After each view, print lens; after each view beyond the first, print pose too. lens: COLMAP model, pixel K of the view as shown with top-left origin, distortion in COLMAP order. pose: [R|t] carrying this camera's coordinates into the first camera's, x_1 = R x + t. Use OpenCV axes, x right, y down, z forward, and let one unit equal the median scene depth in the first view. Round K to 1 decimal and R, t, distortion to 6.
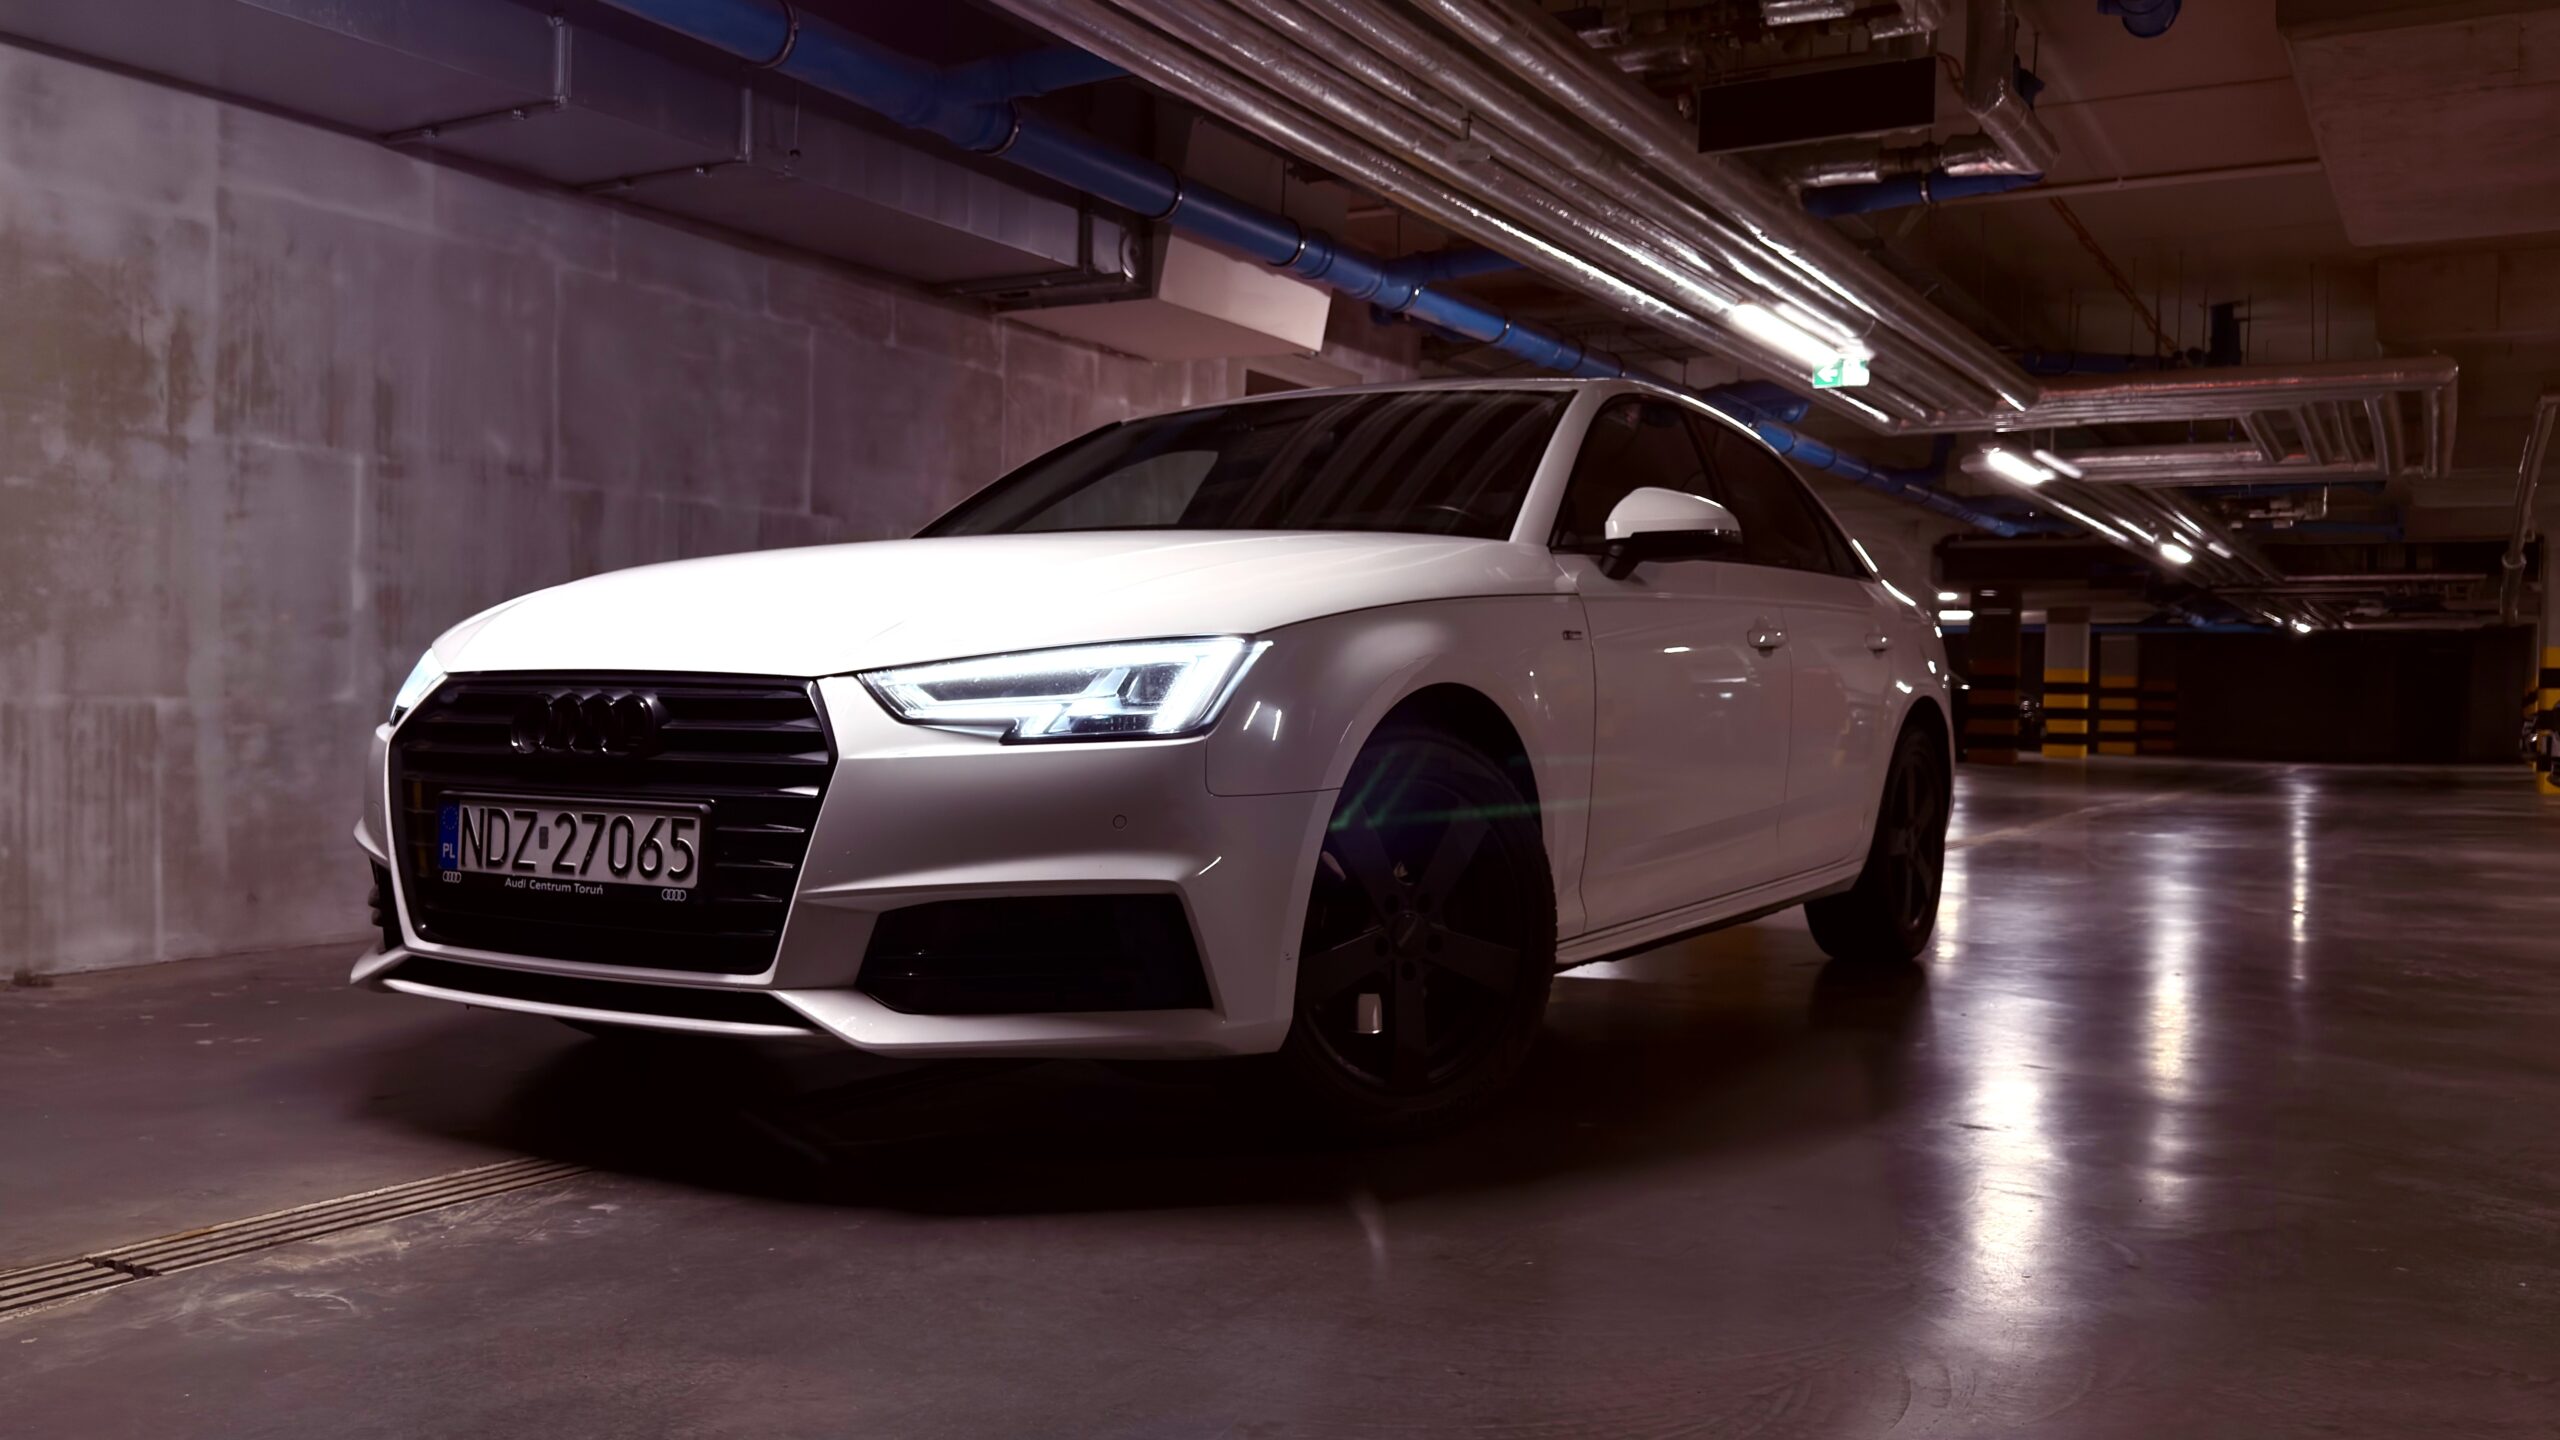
lens RADIAL K [[2108.5, 0, 1280.0], [0, 2108.5, 720.0], [0, 0, 1]] dist [0.092957, -0.191282]
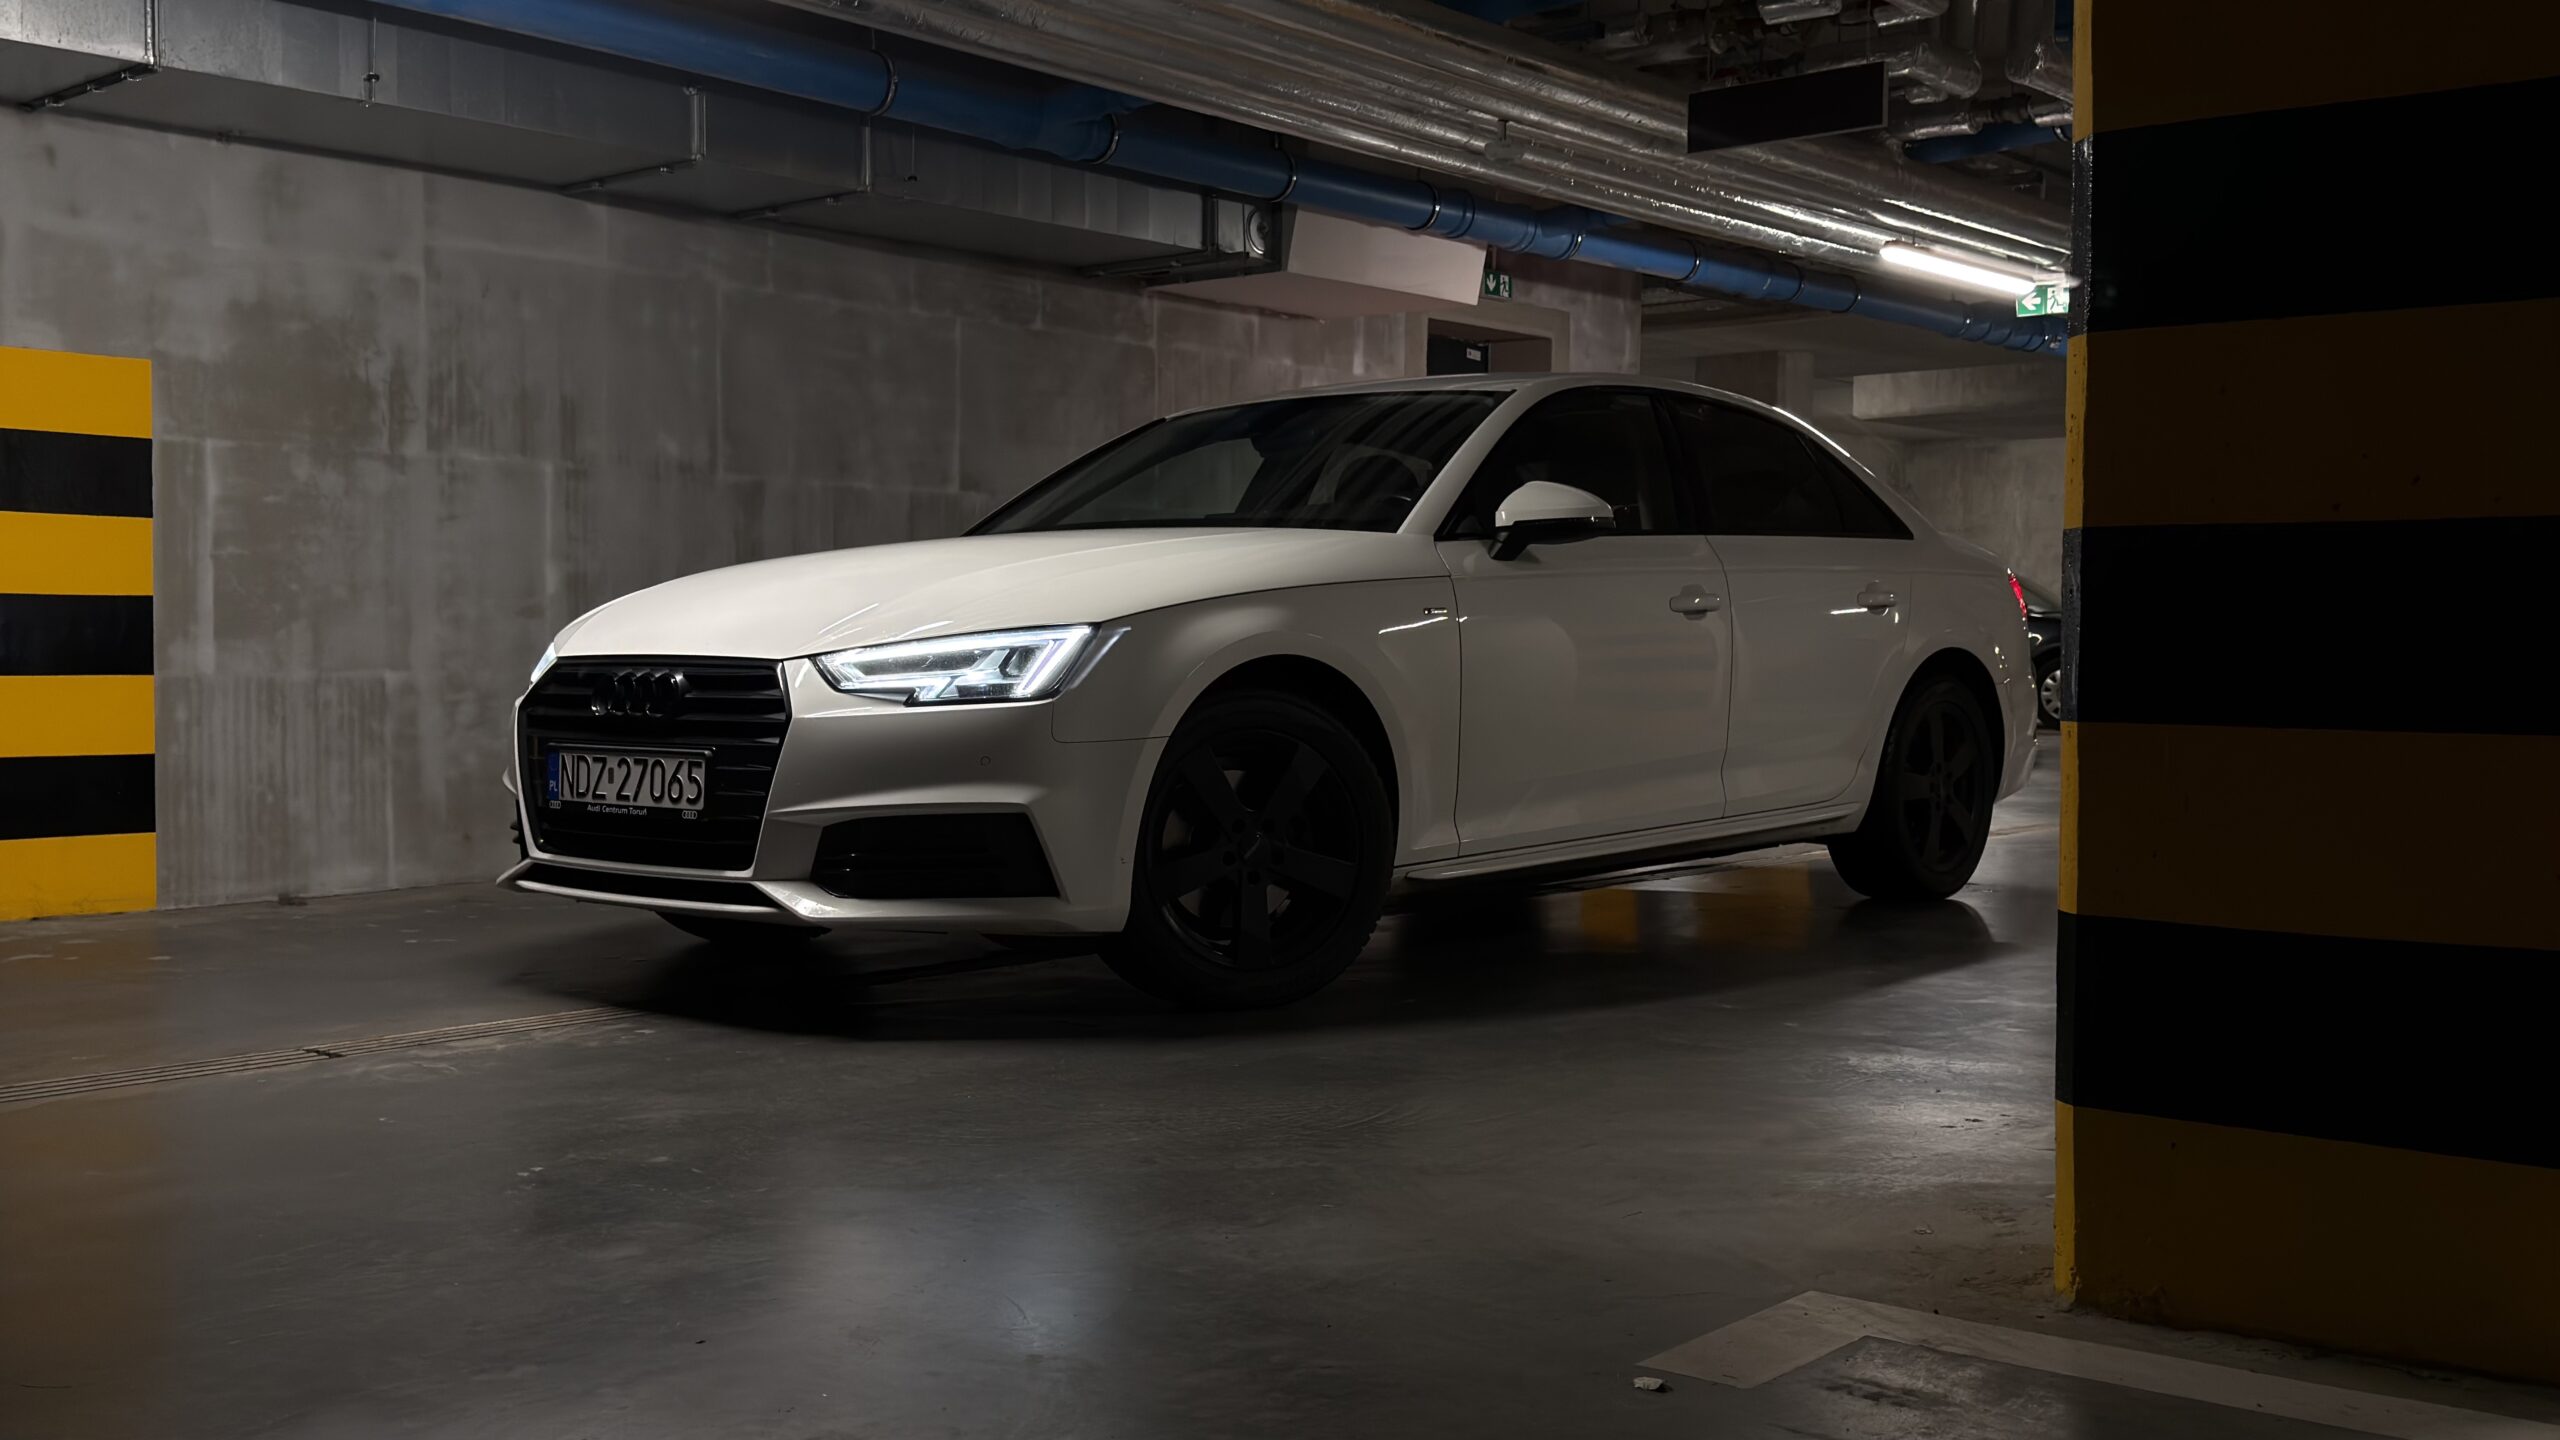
lens RADIAL K [[2534.8, 0, 1280.0], [0, 2534.8, 720.0], [0, 0, 1]] dist [0.074754, -0.001438]
pose [[0.984096, -0.008997, -0.177412, 0.232230], [0.012759, 0.999717, 0.020076, -0.005616], [0.177181, -0.022021, 0.983932, -0.344460]]
